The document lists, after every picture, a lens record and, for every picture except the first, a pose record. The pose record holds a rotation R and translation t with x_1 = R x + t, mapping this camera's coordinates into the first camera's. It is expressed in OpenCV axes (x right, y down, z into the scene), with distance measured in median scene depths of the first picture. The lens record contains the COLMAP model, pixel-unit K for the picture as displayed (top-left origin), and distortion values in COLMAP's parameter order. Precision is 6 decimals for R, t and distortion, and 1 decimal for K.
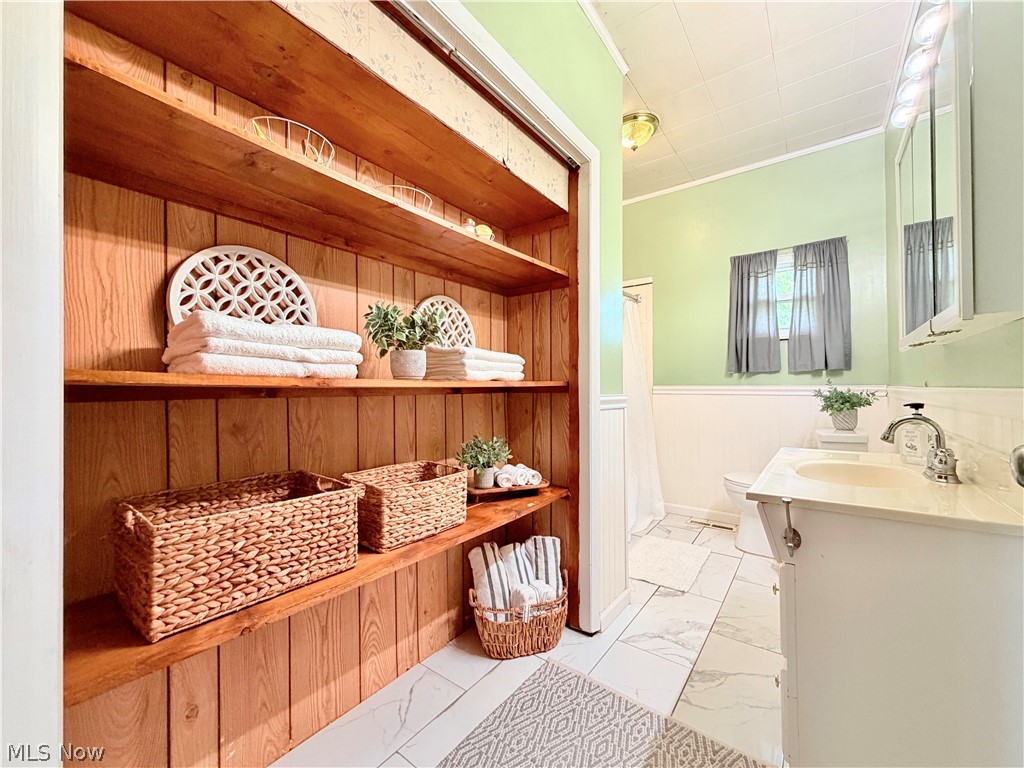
lens RADIAL K [[408.3, 0, 511.3], [0, 408.3, 384.1], [0, 0, 1]] dist [0.000257, 0.000093]
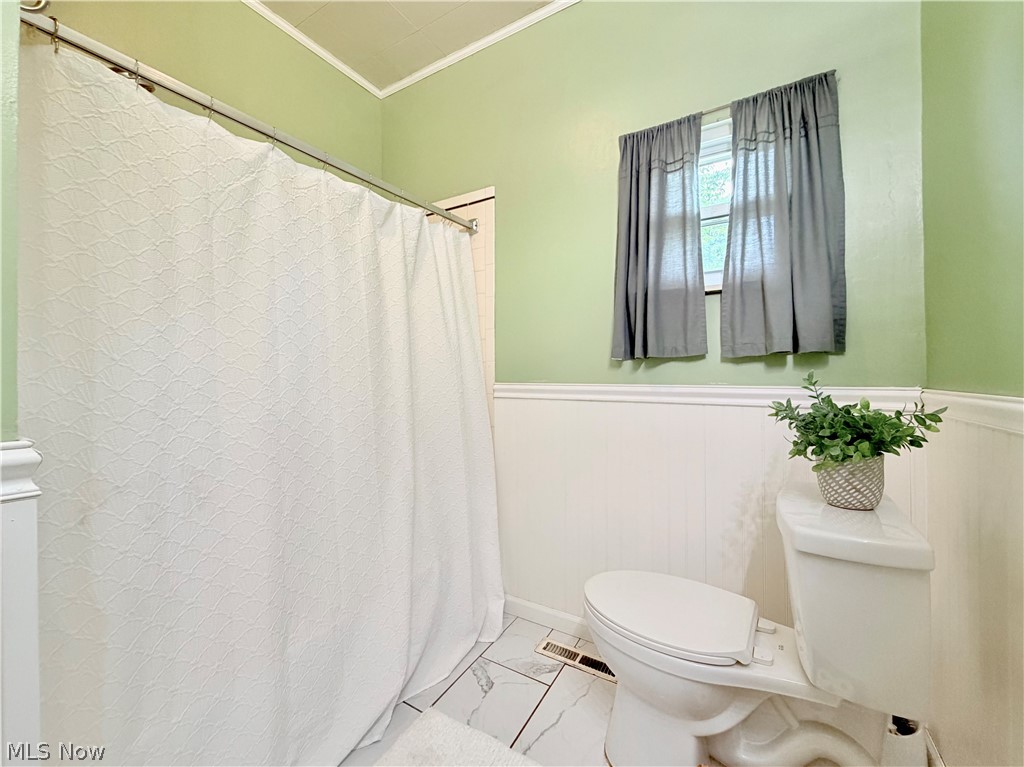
lens RADIAL K [[419.3, 0, 507.9], [0, 419.3, 373.8], [0, 0, 1]] dist [0.000386, 0.000094]
pose [[0.995112, 0.003194, 0.098696, 0.381017], [-0.003228, 0.999995, 0.000185, -0.009973], [-0.098695, -0.000502, 0.995118, 0.533280]]
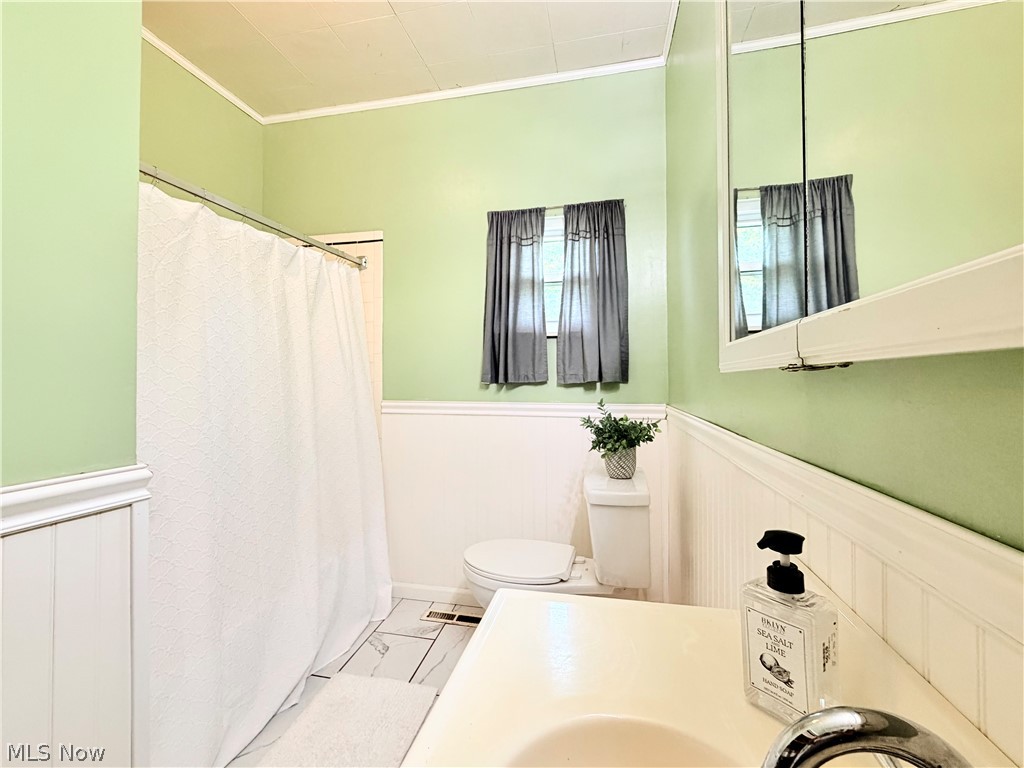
lens RADIAL K [[434.7, 0, 509.3], [0, 434.7, 374.5], [0, 0, 1]] dist [0.000206, 0.000015]
pose [[0.908708, 0.009071, 0.417334, 0.300123], [-0.006377, 0.999949, -0.007849, -0.039759], [-0.417384, 0.004471, 0.908719, 0.365081]]
